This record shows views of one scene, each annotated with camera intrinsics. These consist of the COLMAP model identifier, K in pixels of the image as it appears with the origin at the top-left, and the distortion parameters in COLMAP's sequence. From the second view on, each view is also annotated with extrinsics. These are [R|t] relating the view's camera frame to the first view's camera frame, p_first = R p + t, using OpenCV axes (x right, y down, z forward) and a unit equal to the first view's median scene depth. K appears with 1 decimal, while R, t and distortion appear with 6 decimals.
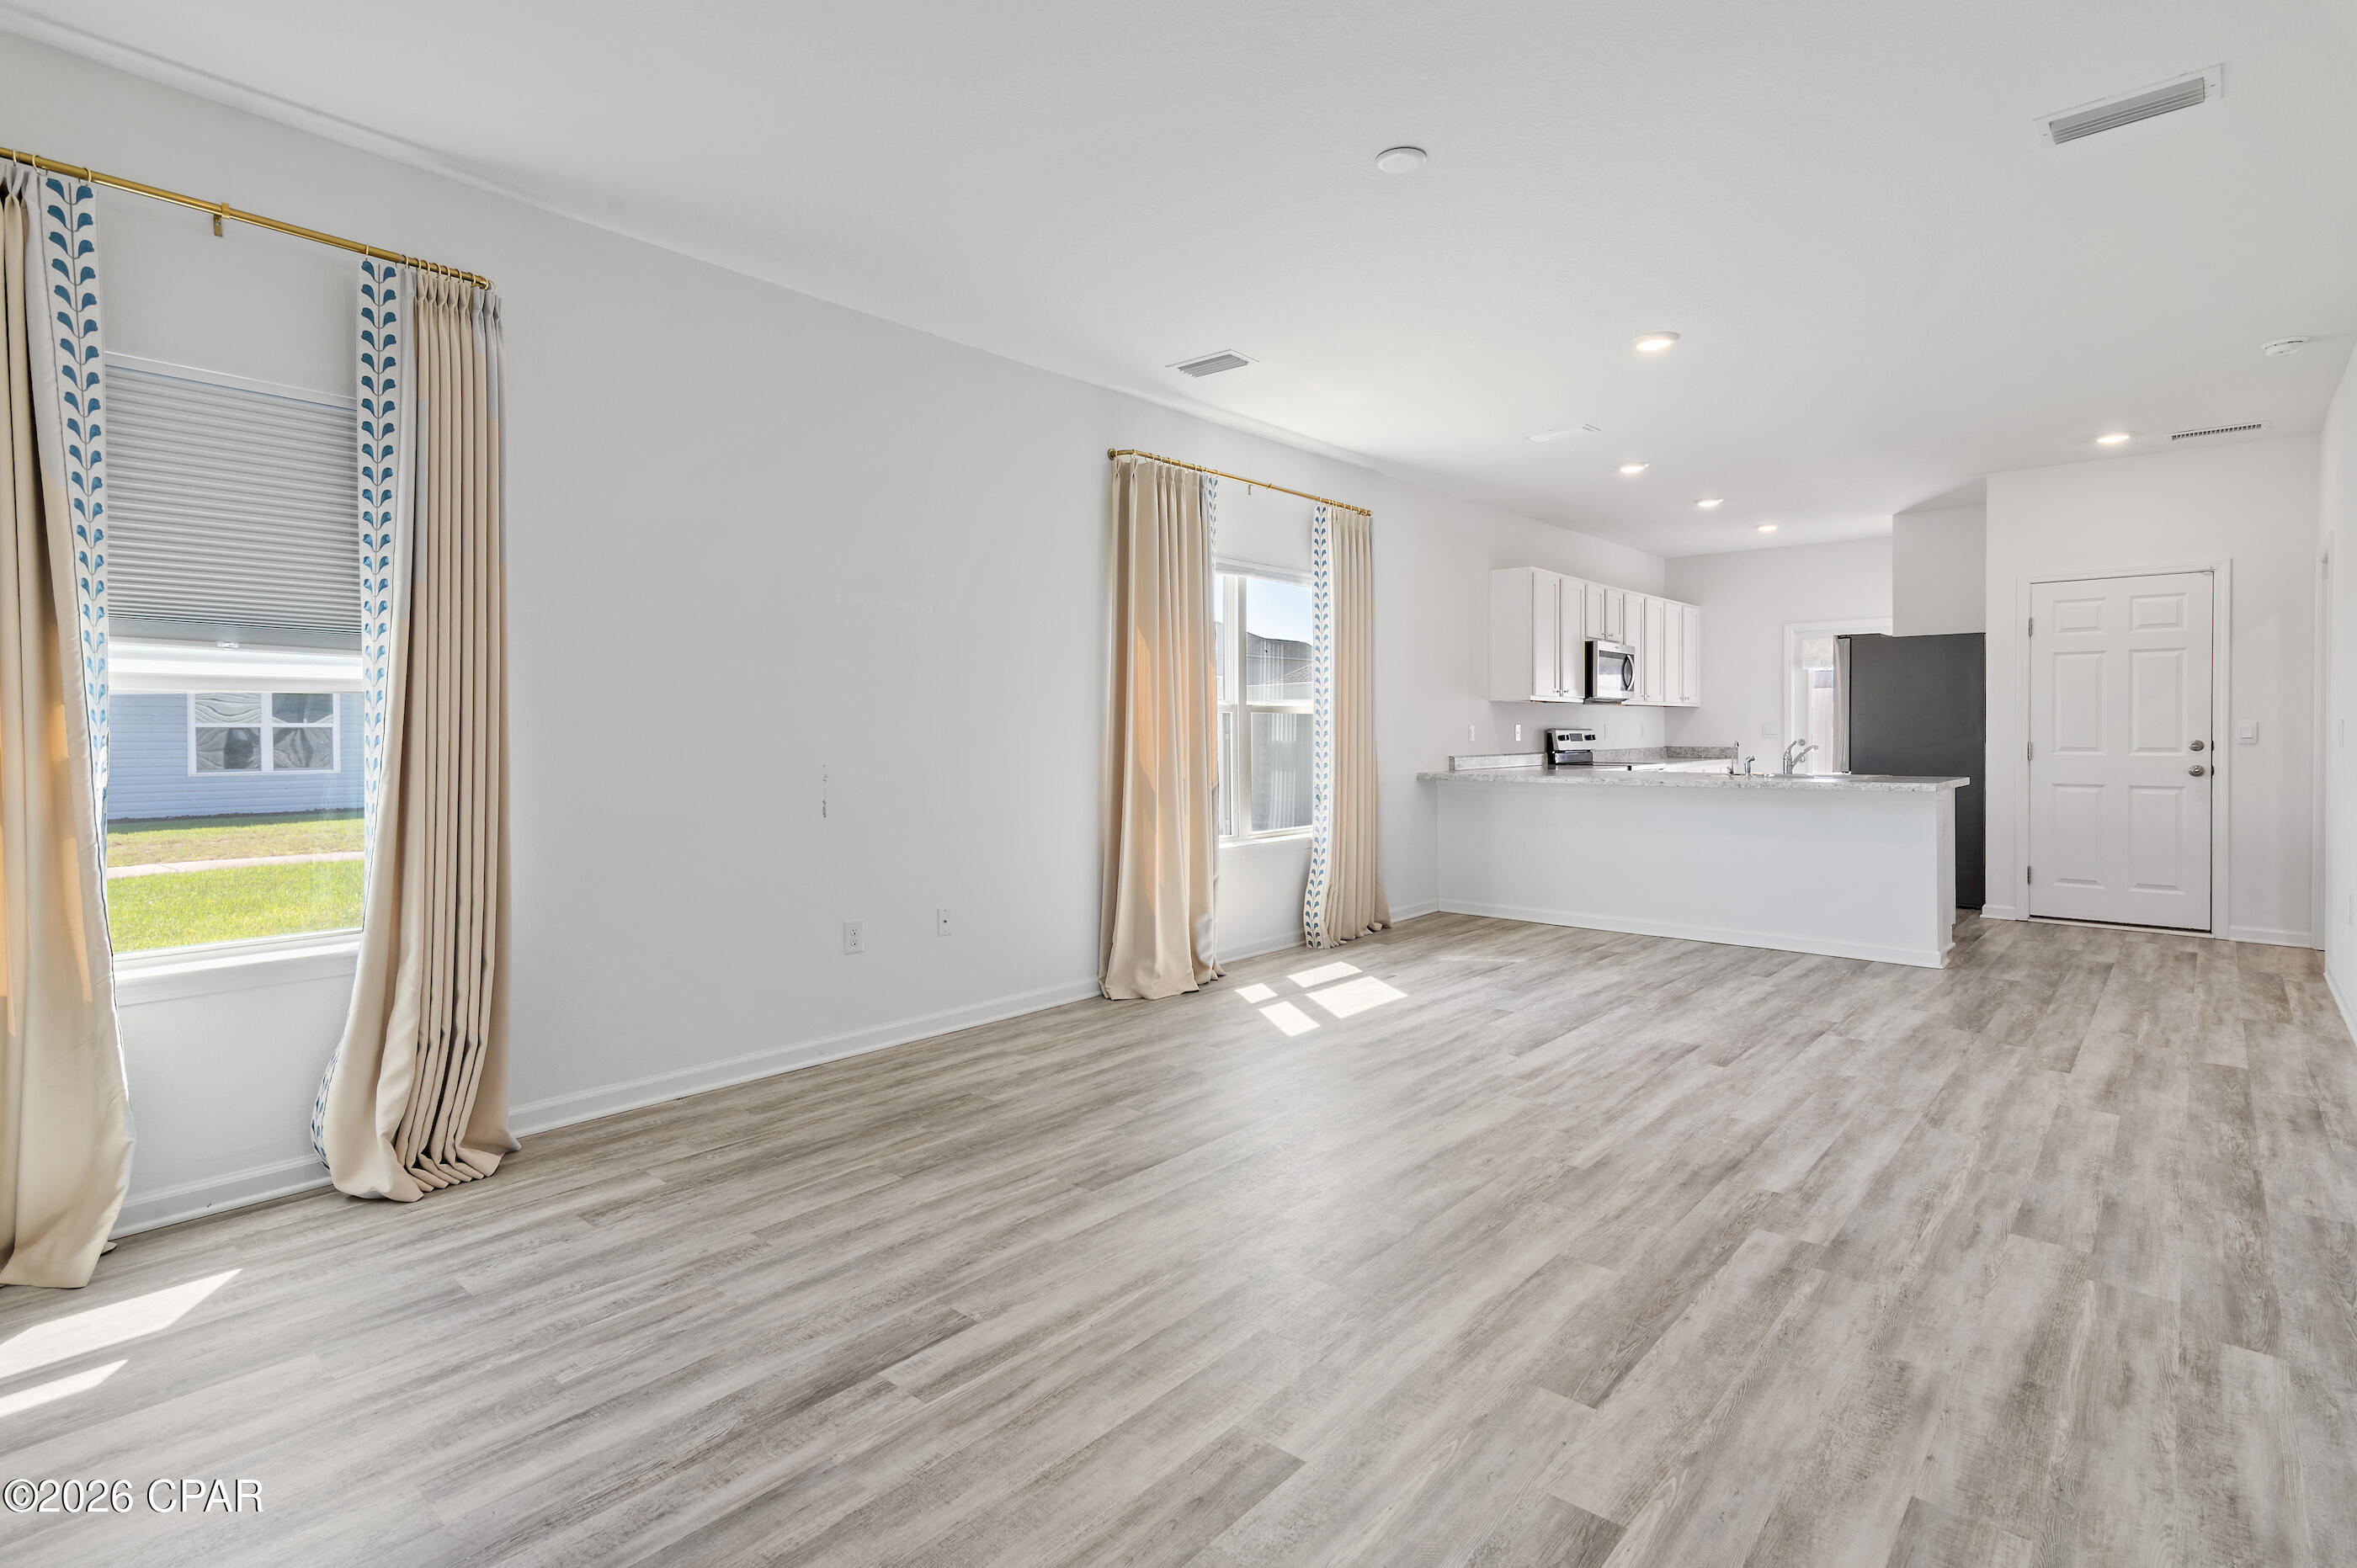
lens RADIAL K [[1162.7, 0, 1161.8], [0, 1162.7, 733.4], [0, 0, 1]] dist [0.014696, 0.000540]
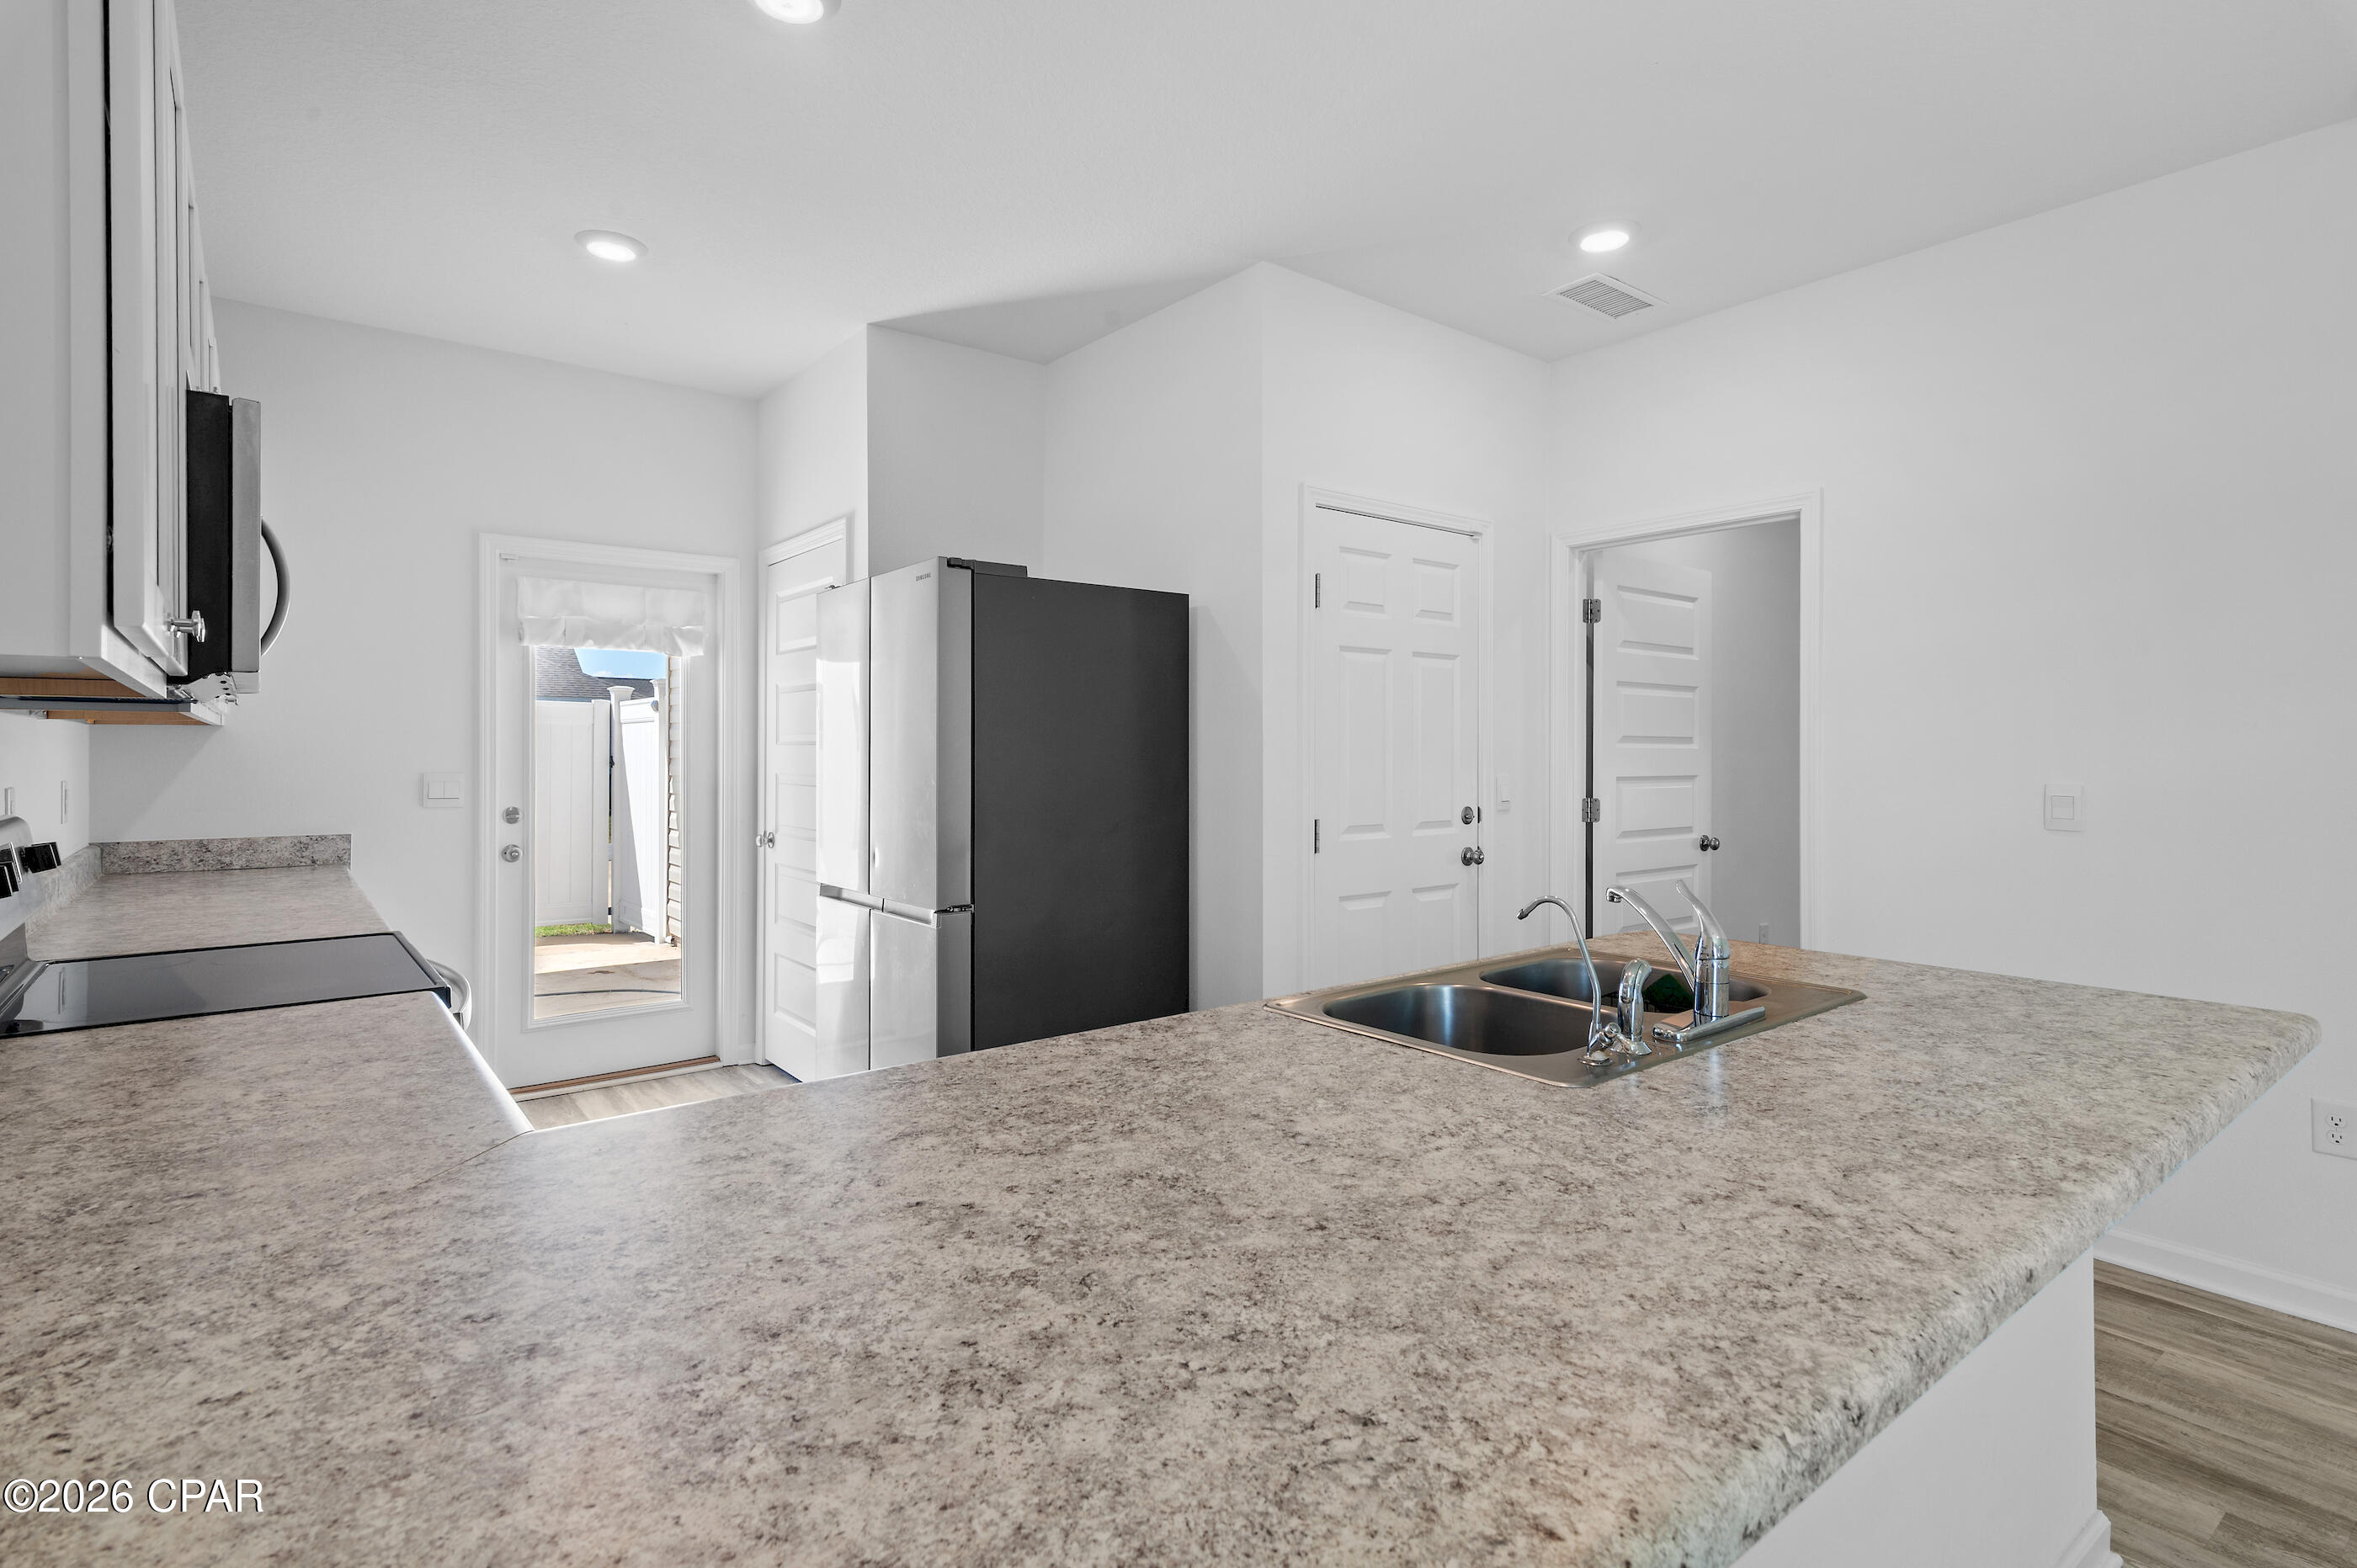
lens RADIAL K [[1162.7, 0, 1181.1], [0, 1162.7, 760.2], [0, 0, 1]] dist [0.014696, 0.000540]
pose [[0.168831, -0.004264, 0.985636, 0.583434], [0.001807, 0.999990, 0.004016, -0.048953], [-0.985643, 0.001103, 0.168837, 2.410904]]
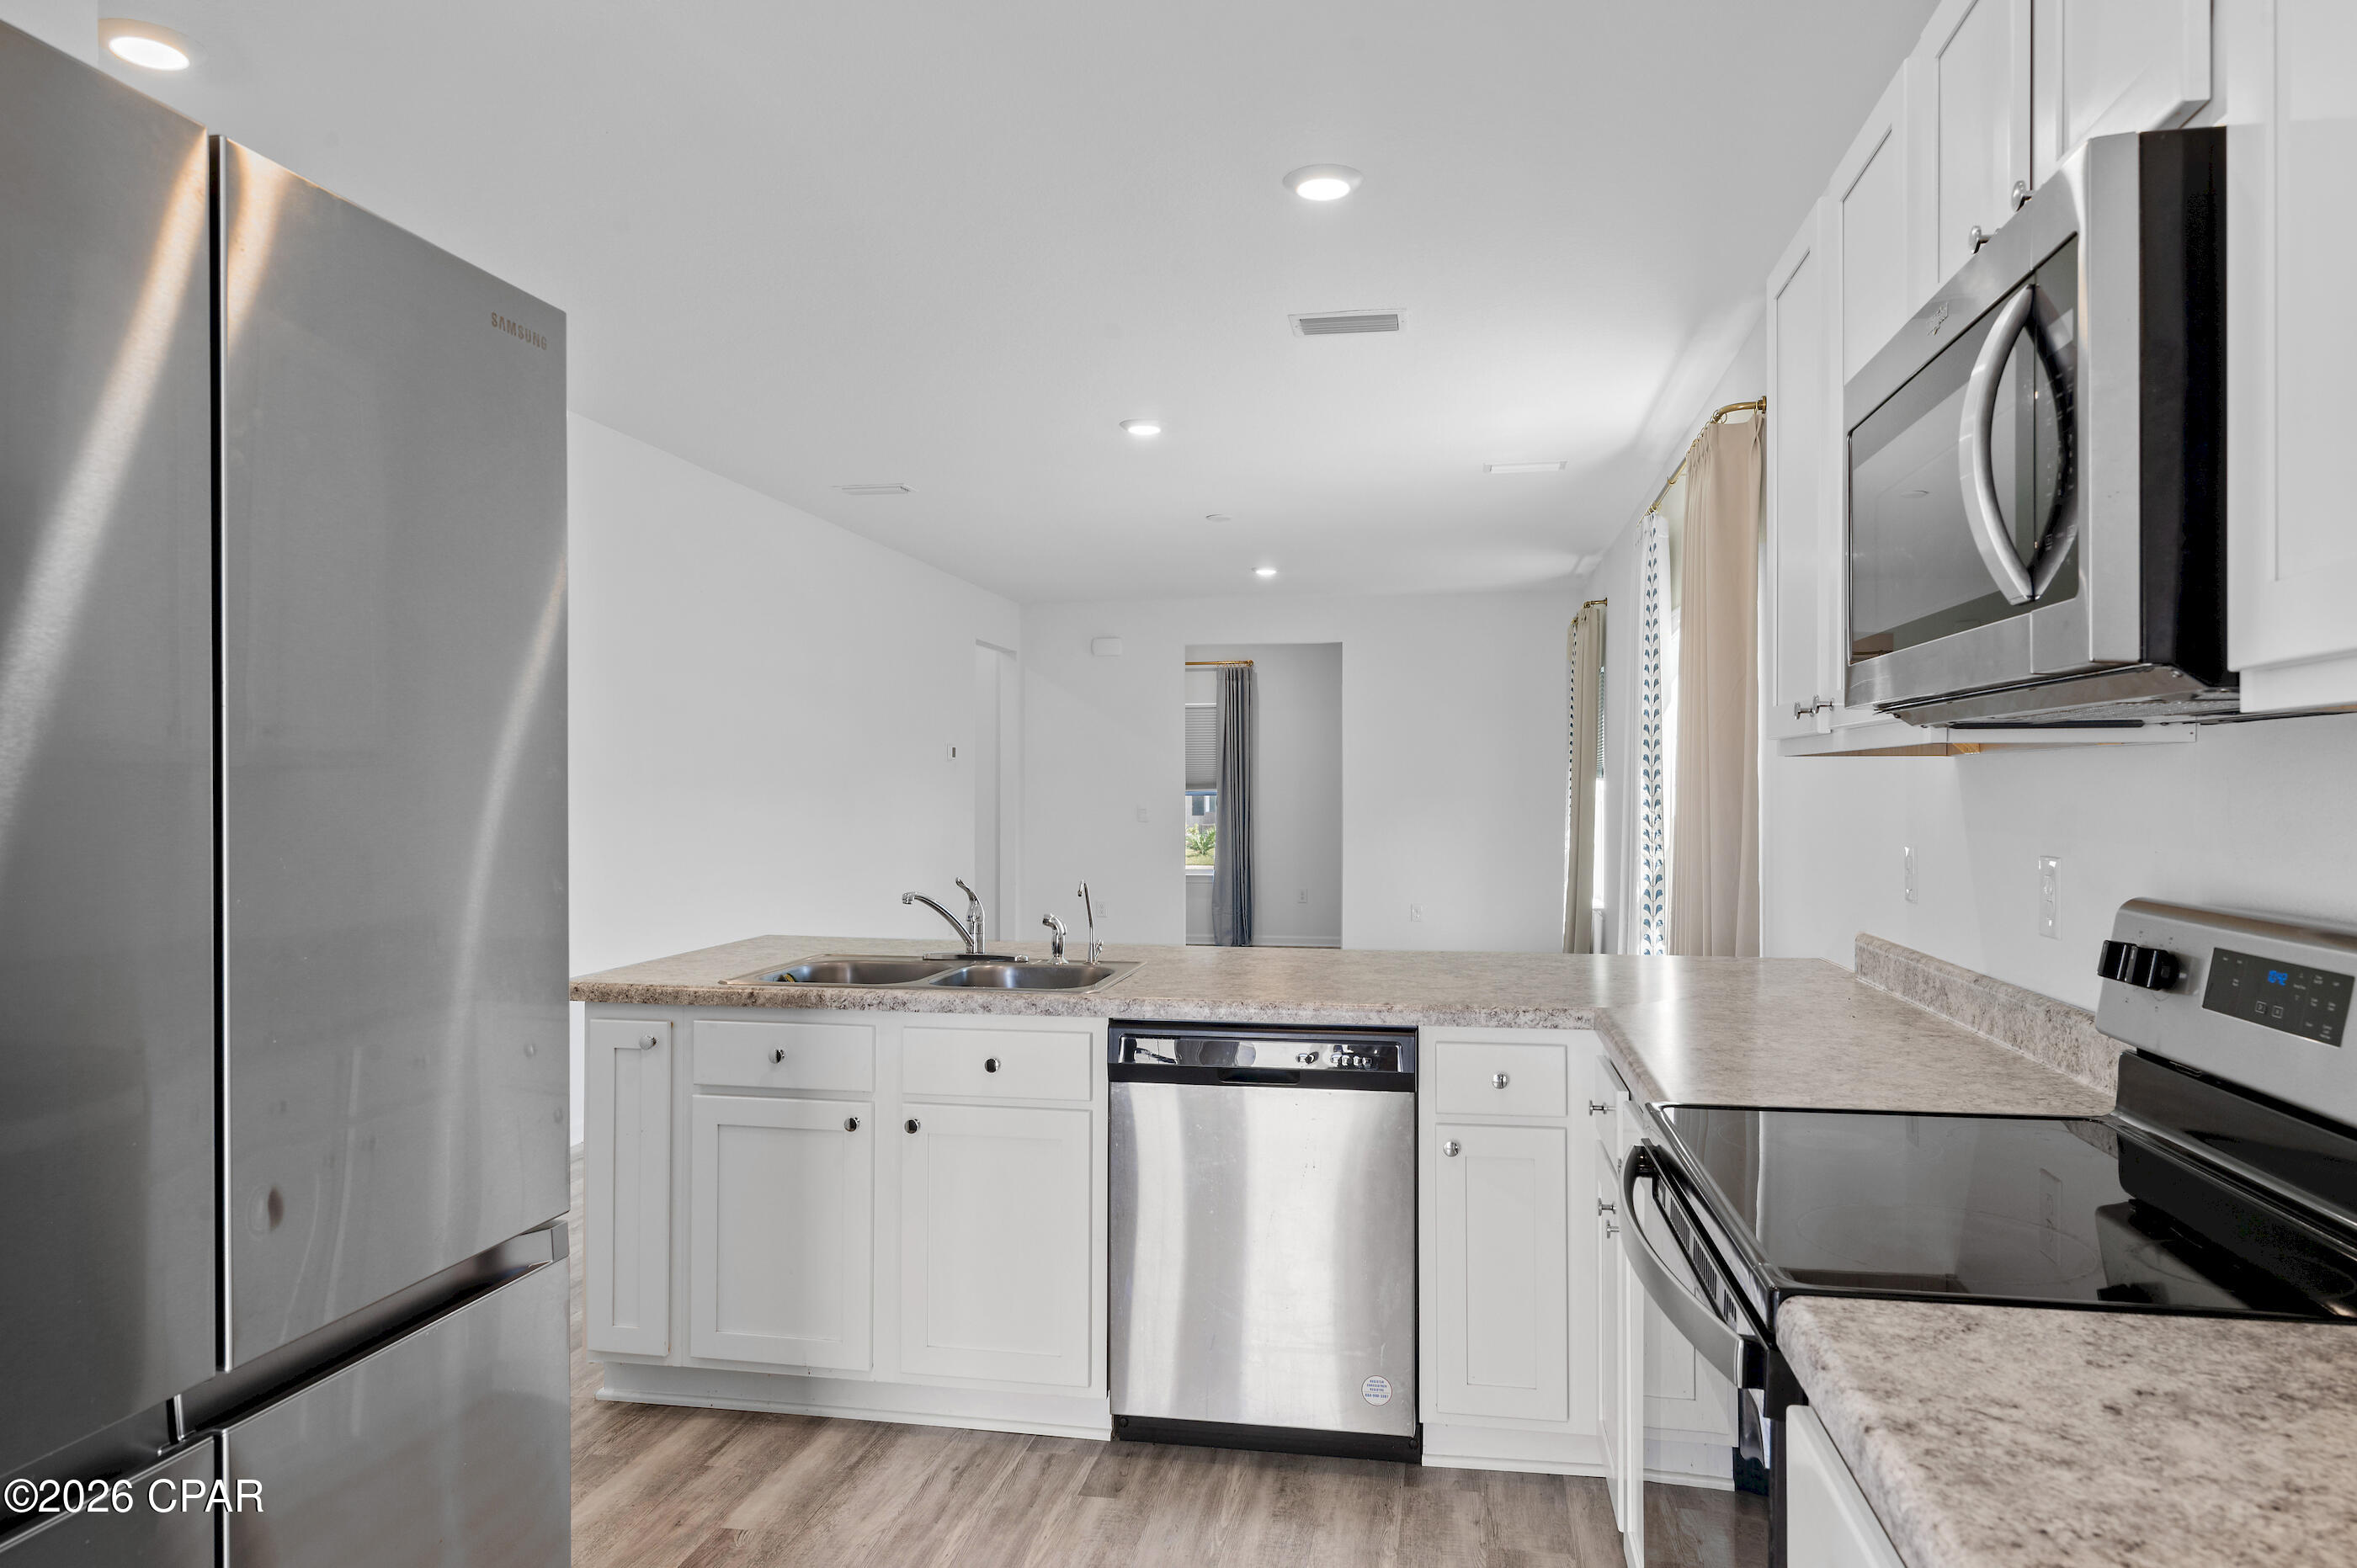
lens RADIAL K [[1542.3, 0, 1174.1], [0, 1542.3, 784.6], [0, 0, 1]] dist [0.002561, -0.000074]
pose [[-0.524535, 0.001051, 0.851388, 0.810170], [0.001696, 0.999999, -0.000190, -0.059570], [-0.851387, 0.001344, -0.524536, 3.192646]]
